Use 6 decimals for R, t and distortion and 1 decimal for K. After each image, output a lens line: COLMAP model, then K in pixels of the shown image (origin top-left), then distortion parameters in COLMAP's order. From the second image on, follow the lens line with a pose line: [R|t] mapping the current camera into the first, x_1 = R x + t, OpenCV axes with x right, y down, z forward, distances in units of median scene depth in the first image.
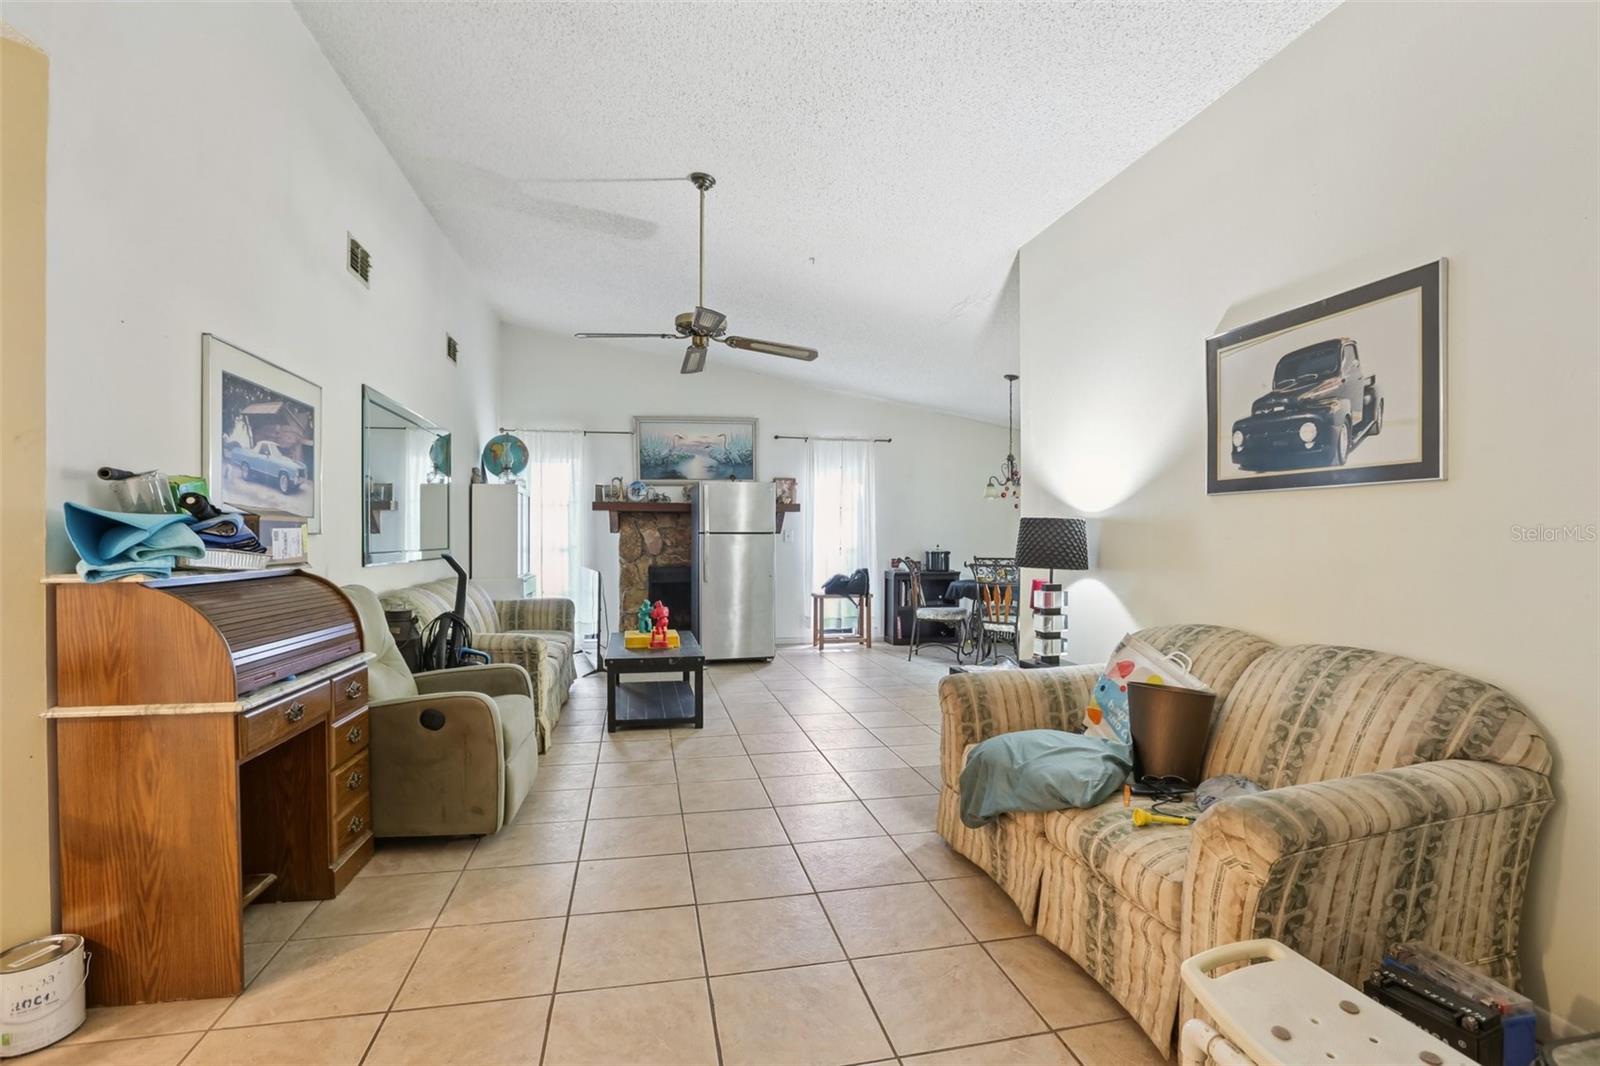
lens RADIAL K [[731.2, 0, 803.1], [0, 731.2, 541.2], [0, 0, 1]] dist [-0.054394, 0.019297]
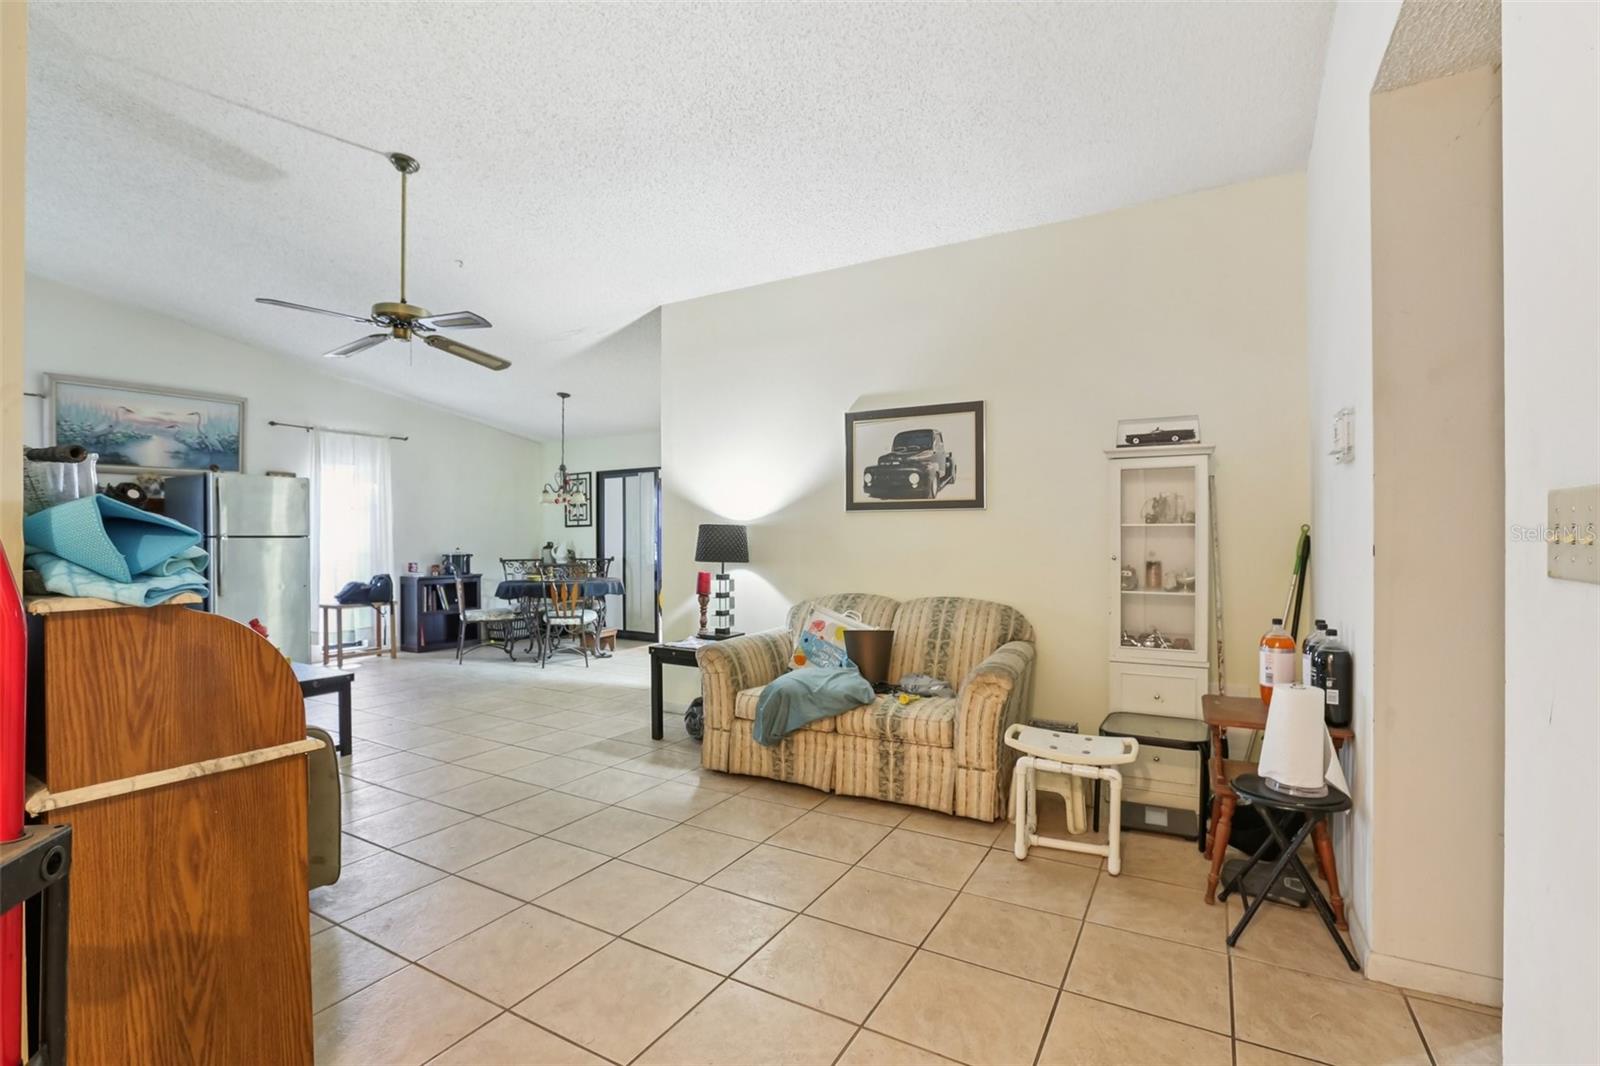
lens RADIAL K [[726.8, 0, 798.9], [0, 726.8, 538.9], [0, 0, 1]] dist [-0.067608, 0.029995]
pose [[0.673220, -0.005479, 0.739422, -0.721875], [0.010388, 0.999944, -0.002048, -0.002284], [-0.739369, 0.009060, 0.673239, 0.003446]]
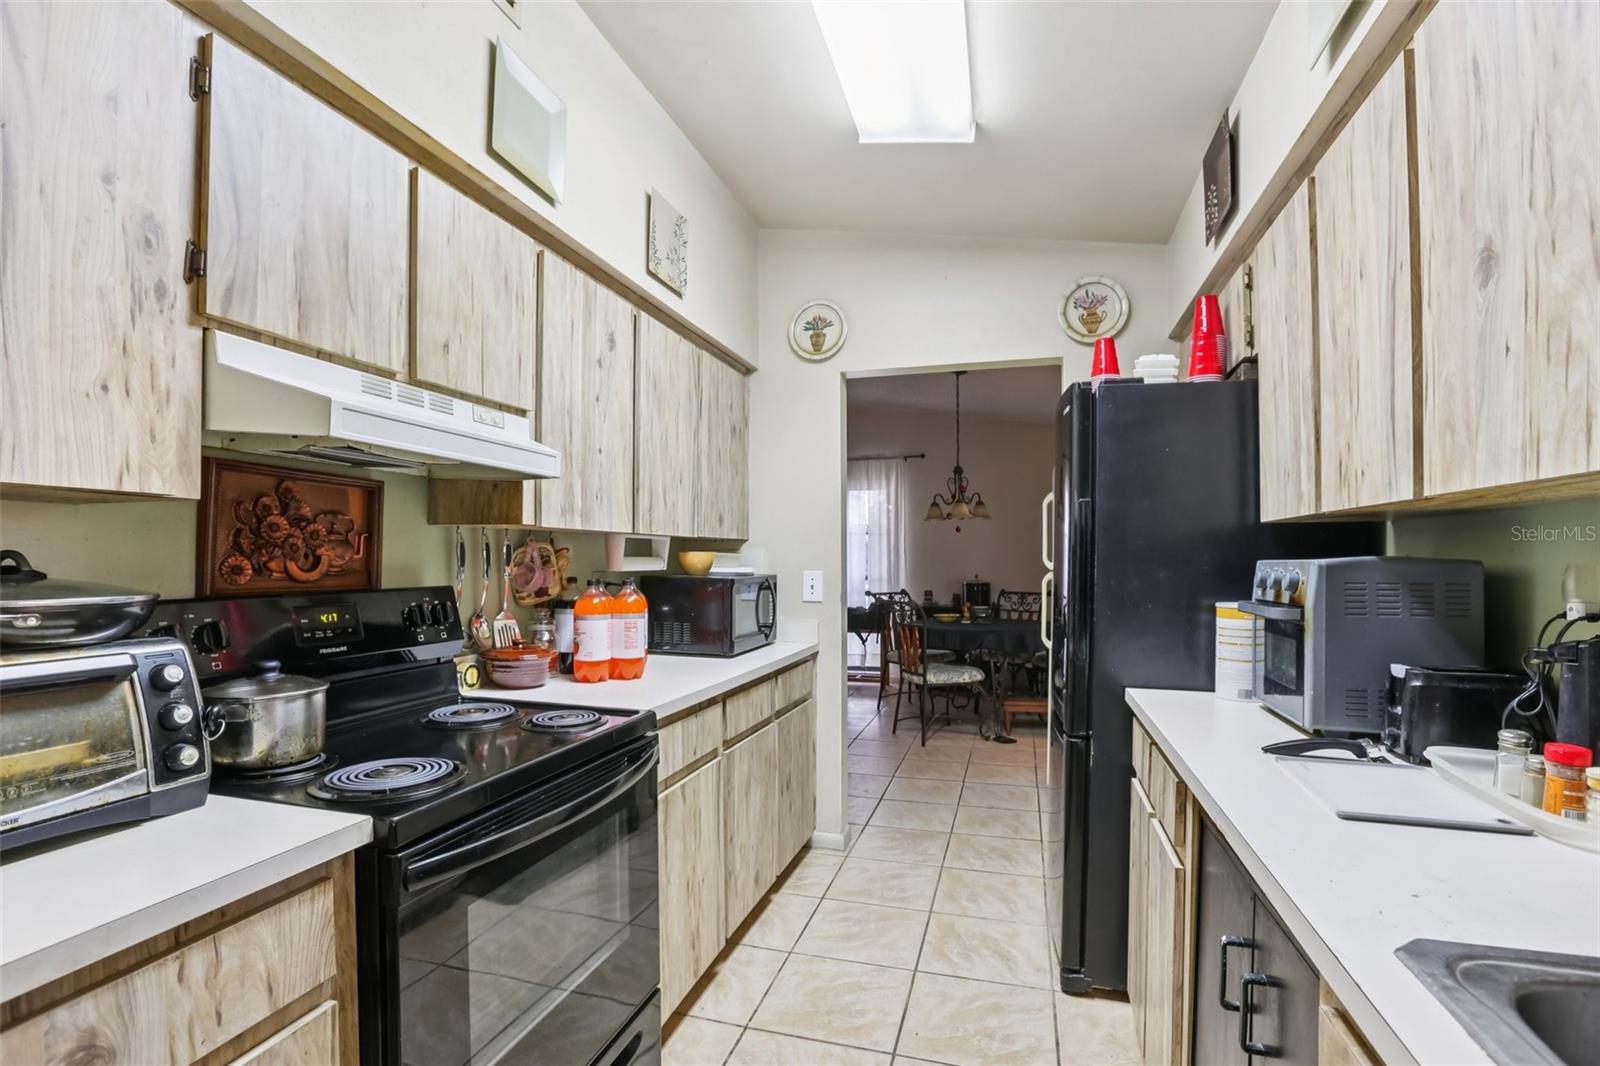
lens RADIAL K [[733.0, 0, 796.8], [0, 733.0, 527.4], [0, 0, 1]] dist [-0.056446, 0.023011]
pose [[0.871844, -0.019439, -0.489398, 1.351483], [-0.005303, 0.998779, -0.049119, -0.024165], [0.489755, 0.045419, 0.870676, 0.504774]]
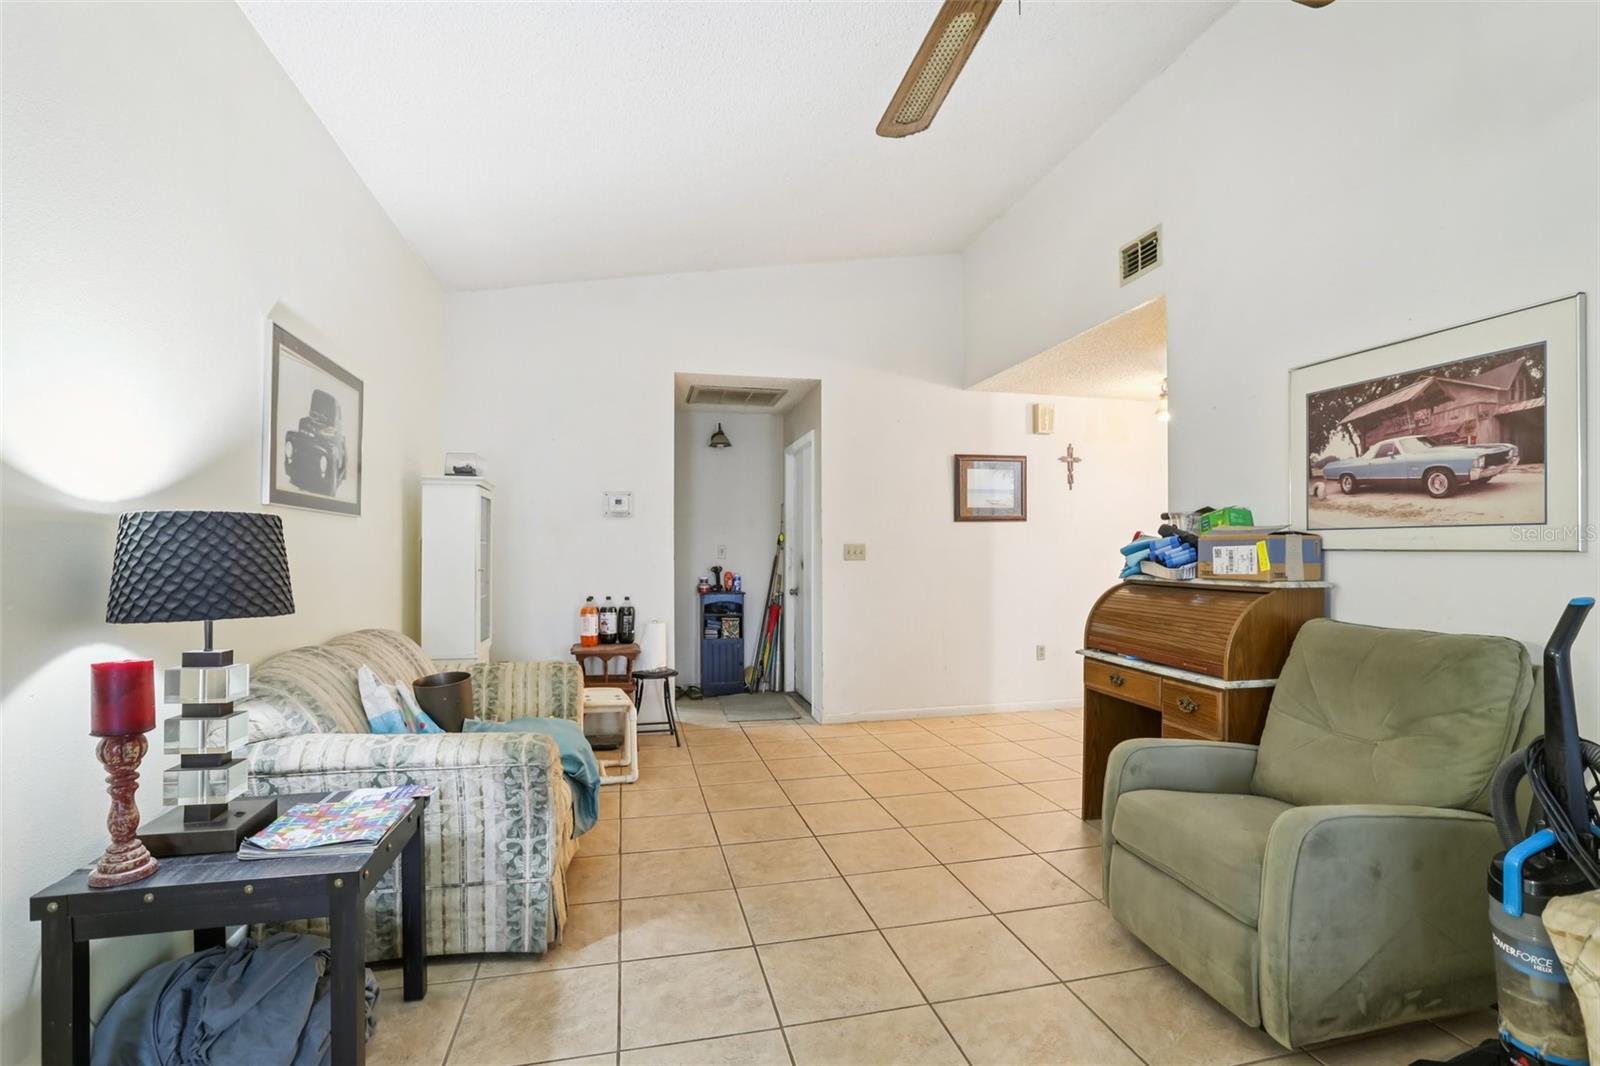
lens RADIAL K [[740.4, 0, 791.6], [0, 740.4, 549.6], [0, 0, 1]] dist [-0.053045, 0.021548]
pose [[-0.999955, -0.001529, -0.009360, -0.050602], [-0.001565, 0.999991, 0.003869, -0.015182], [0.009354, 0.003884, -0.999949, 1.958353]]
